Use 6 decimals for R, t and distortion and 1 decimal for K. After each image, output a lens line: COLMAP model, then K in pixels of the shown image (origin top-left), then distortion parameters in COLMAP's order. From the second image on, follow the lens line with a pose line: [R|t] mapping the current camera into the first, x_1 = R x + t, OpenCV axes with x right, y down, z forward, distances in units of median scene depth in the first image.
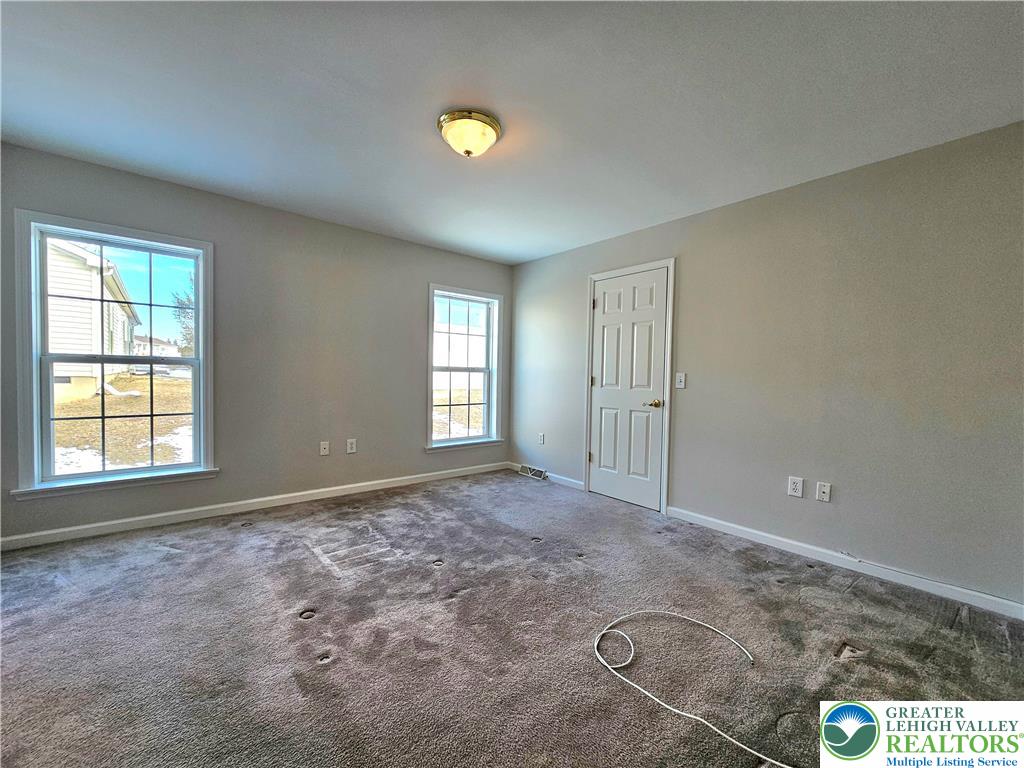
lens RADIAL K [[433.8, 0, 517.1], [0, 433.8, 379.5], [0, 0, 1]] dist [0.001524, 0.000540]
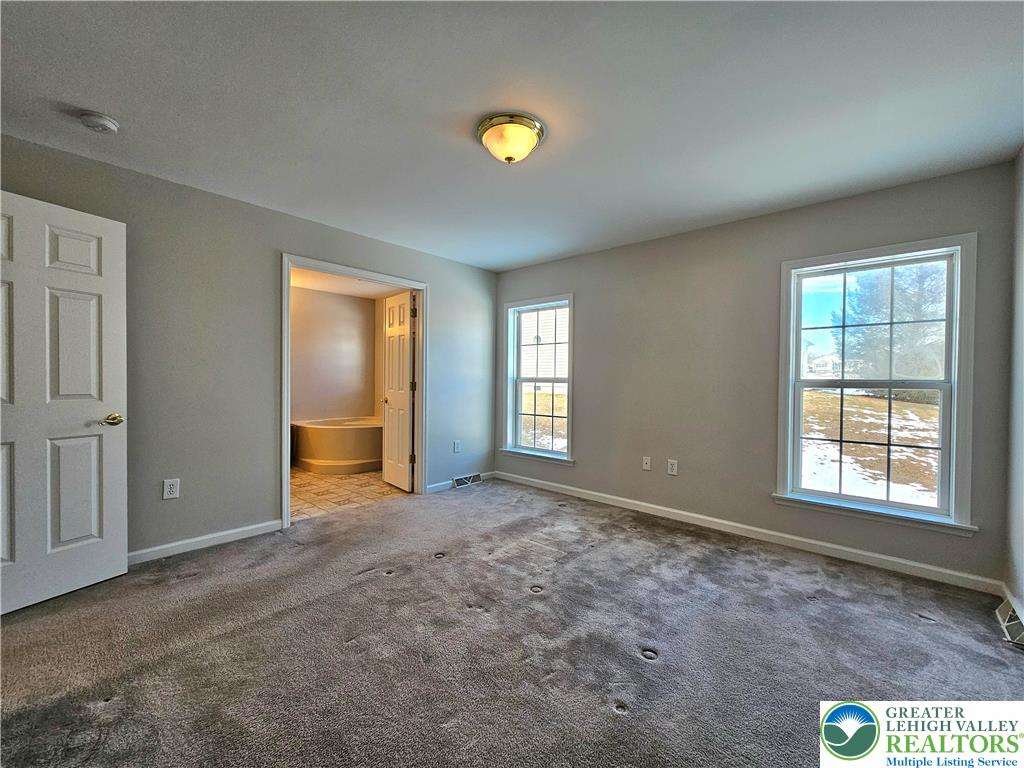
lens RADIAL K [[414.2, 0, 512.5], [0, 414.2, 386.7], [0, 0, 1]] dist [-0.000045, -0.000282]
pose [[0.125634, -0.009738, -0.992029, 0.508827], [-0.028135, 0.999515, -0.013374, 0.002712], [0.991678, 0.029591, 0.125299, 0.605909]]
